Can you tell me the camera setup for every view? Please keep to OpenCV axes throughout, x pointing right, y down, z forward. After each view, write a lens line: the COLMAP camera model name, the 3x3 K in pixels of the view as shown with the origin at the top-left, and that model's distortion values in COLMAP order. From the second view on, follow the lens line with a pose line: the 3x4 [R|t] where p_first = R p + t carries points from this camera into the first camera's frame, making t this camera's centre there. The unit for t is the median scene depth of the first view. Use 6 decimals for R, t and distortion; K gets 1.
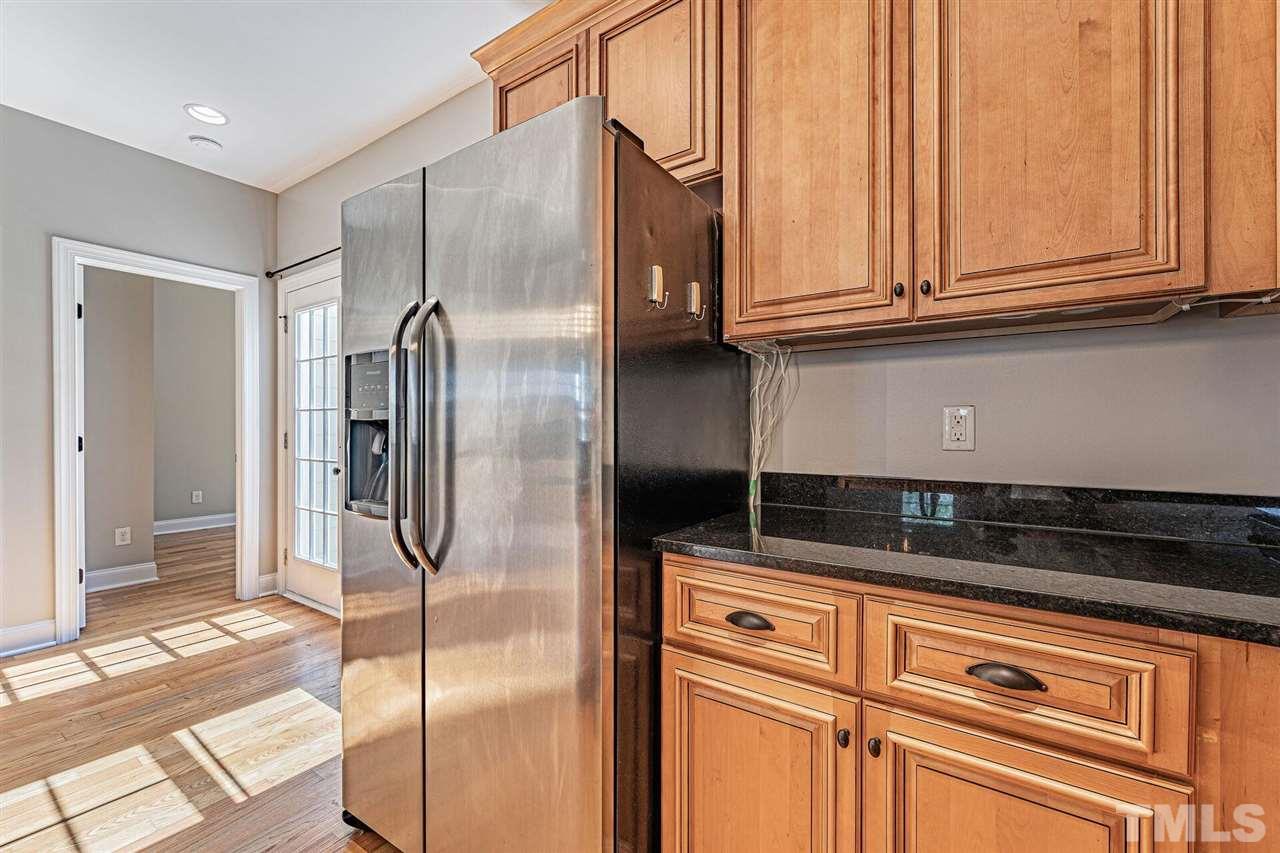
lens RADIAL K [[527.3, 0, 631.0], [0, 527.3, 429.4], [0, 0, 1]] dist [0.000335, -0.000058]
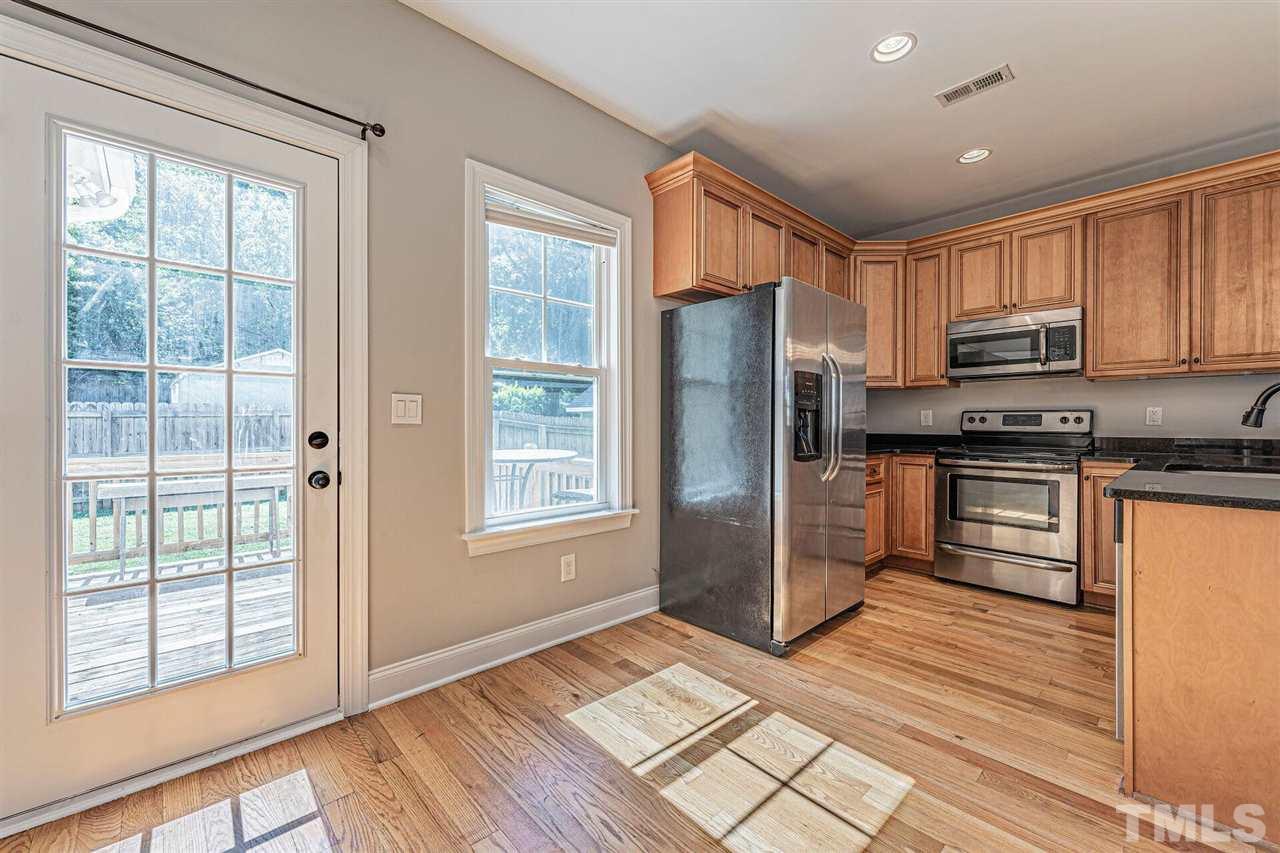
lens RADIAL K [[512.9, 0, 634.4], [0, 512.9, 424.5], [0, 0, 1]] dist [0.000236, -0.000237]
pose [[0.219751, -0.004071, 0.975548, -2.922158], [0.000825, 0.999992, 0.003987, 0.033596], [-0.975556, -0.000072, 0.219752, 1.466193]]
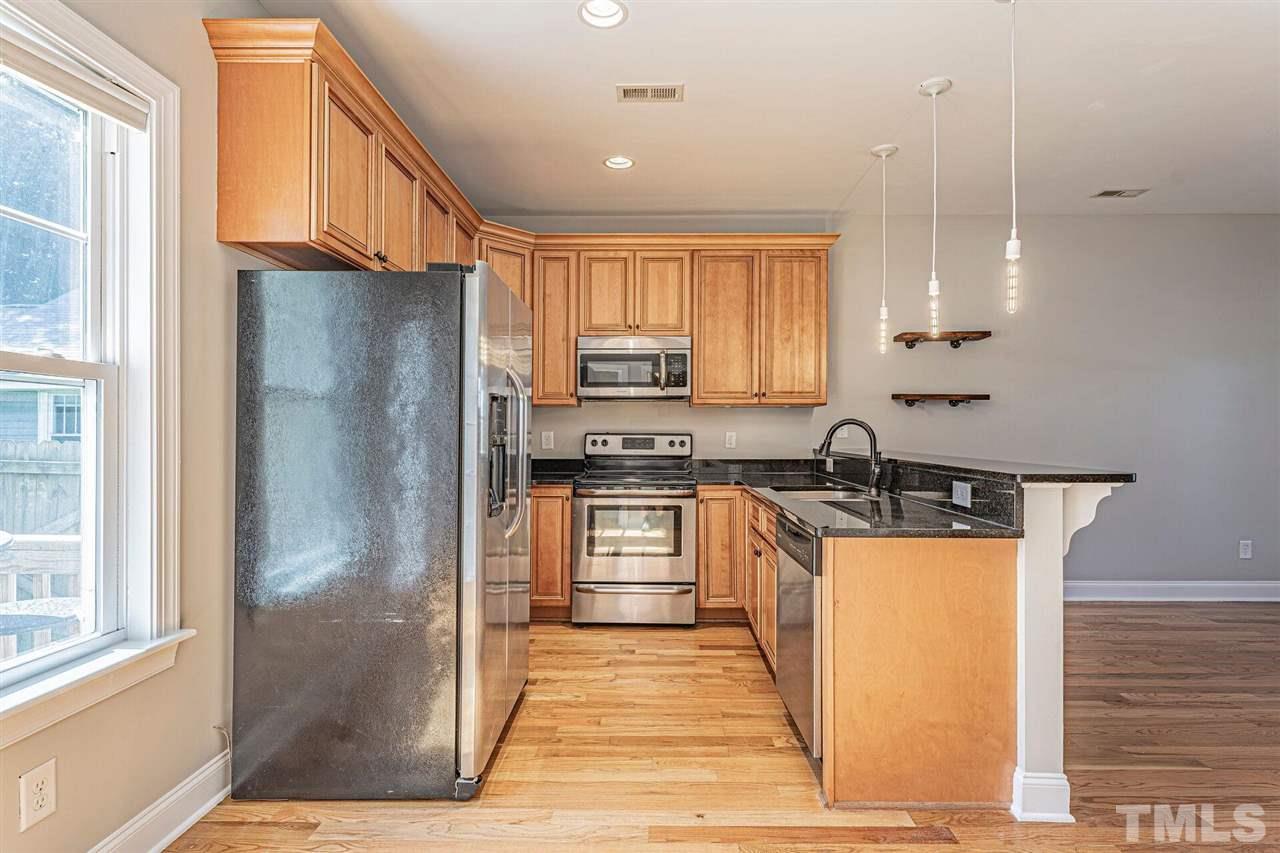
lens RADIAL K [[641.4, 0, 653.1], [0, 641.4, 427.8], [0, 0, 1]] dist [0.002965, 0.000928]
pose [[-0.563129, -0.001001, 0.826368, -2.561292], [-0.002161, 0.999998, -0.000261, -0.076349], [-0.826366, -0.001932, -0.563130, 1.959441]]
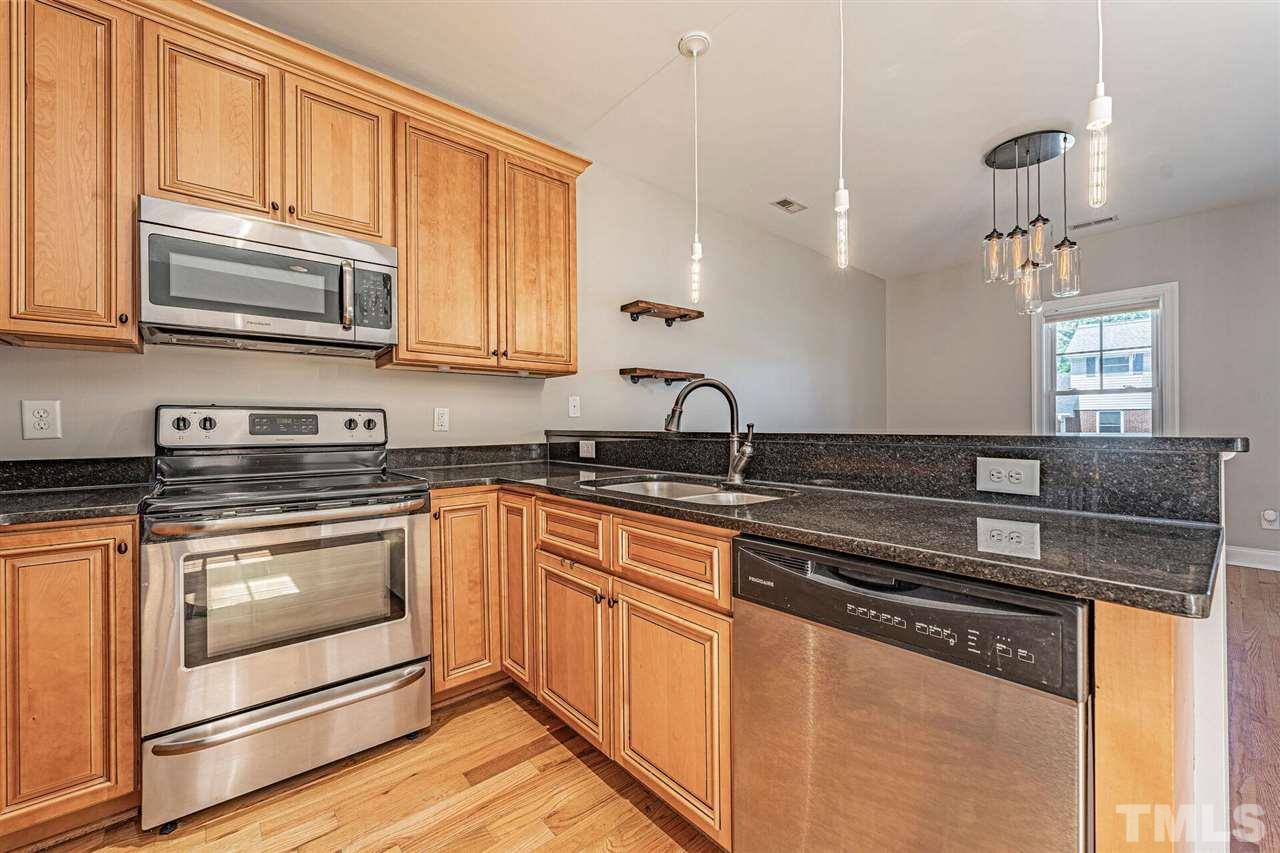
lens RADIAL K [[512.1, 0, 636.9], [0, 512.1, 423.8], [0, 0, 1]] dist [0.002298, -0.000196]
pose [[-0.966820, 0.003014, 0.255442, -0.878722], [0.003280, 0.999994, 0.000617, 0.021617], [-0.255439, 0.001434, -0.966824, 1.224534]]
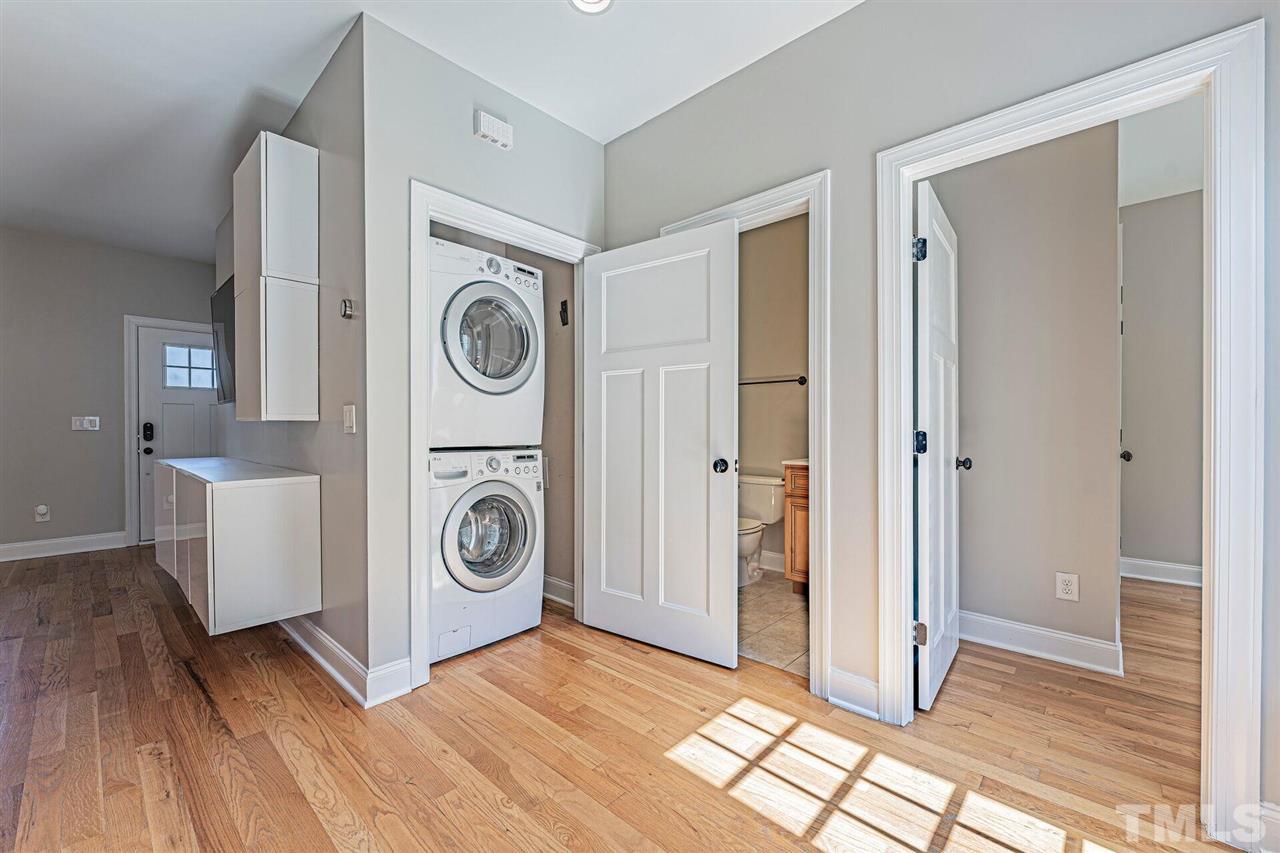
lens RADIAL K [[516.6, 0, 638.9], [0, 516.6, 430.9], [0, 0, 1]] dist [-0.000731, -0.000104]
pose [[-0.148022, -0.000509, -0.988984, -0.855493], [-0.001594, 0.999999, -0.000276, 0.038033], [0.988983, 0.001536, -0.148023, 1.927515]]
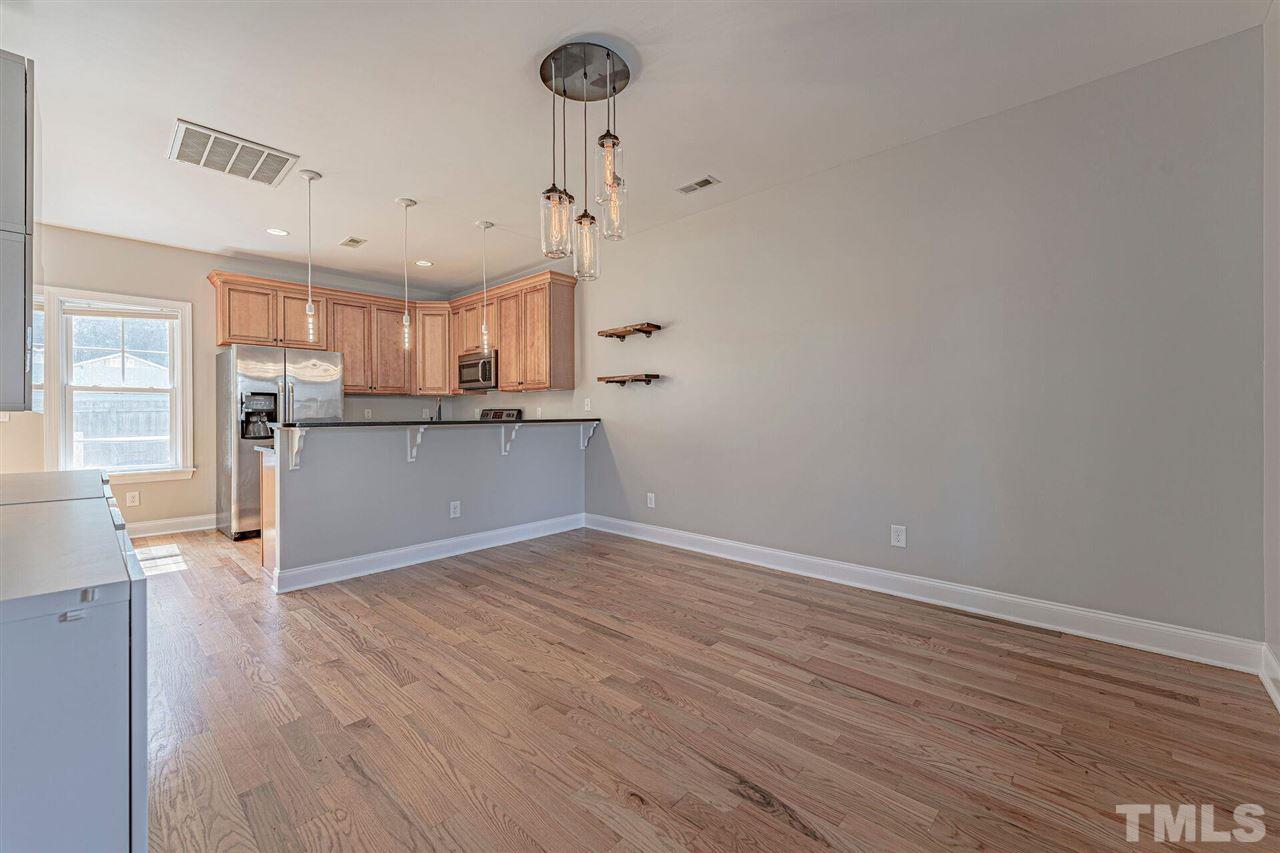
lens RADIAL K [[516.1, 0, 637.0], [0, 516.1, 415.3], [0, 0, 1]] dist [0.000054, -0.000133]
pose [[0.149150, -0.004715, 0.988803, -4.314045], [0.005927, 0.999975, 0.003874, 0.007920], [-0.988797, 0.005283, 0.149174, -2.469688]]
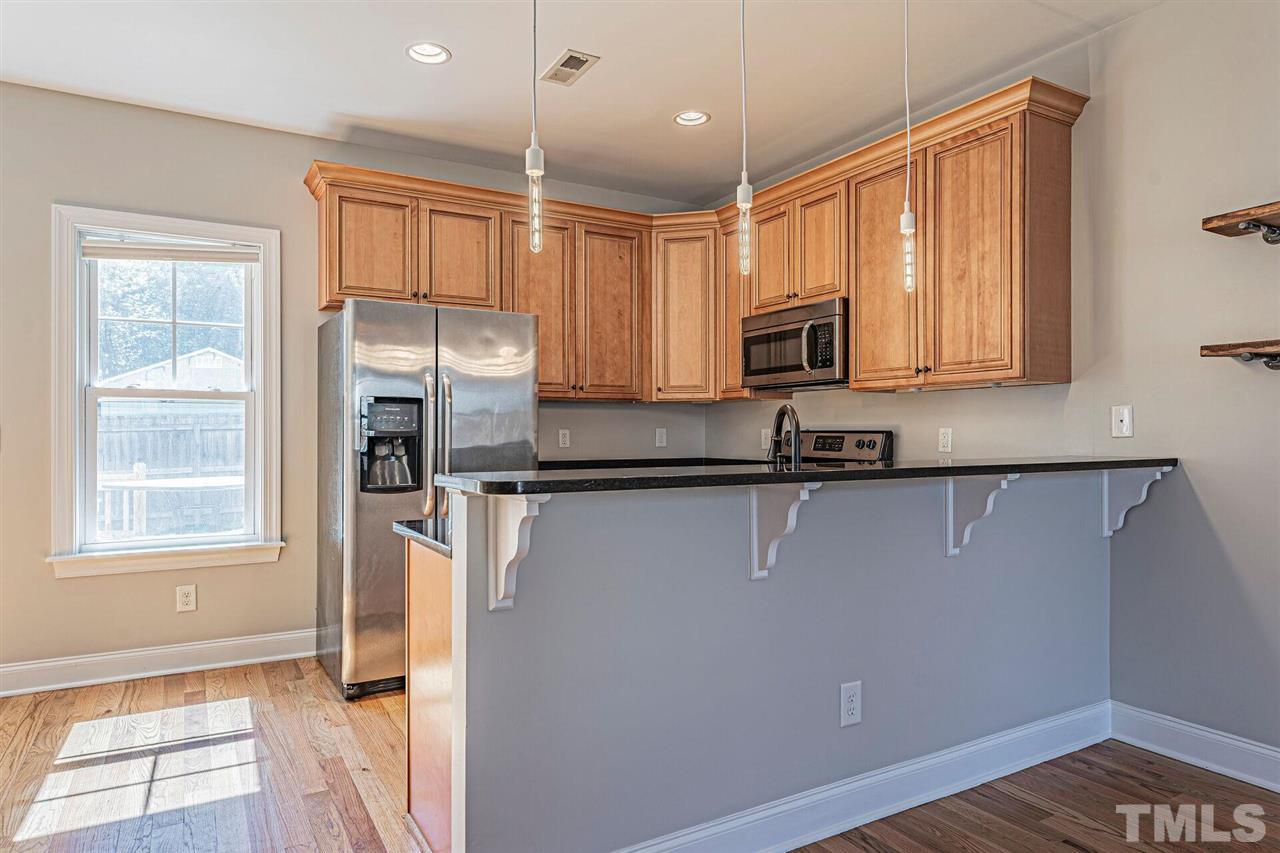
lens RADIAL K [[779.0, 0, 636.3], [0, 779.0, 428.9], [0, 0, 1]] dist [0.007043, 0.000085]
pose [[0.432675, 0.002285, 0.901547, -2.981560], [0.002920, 0.999988, -0.003935, -0.038310], [-0.901545, 0.004335, 0.432663, -1.010812]]
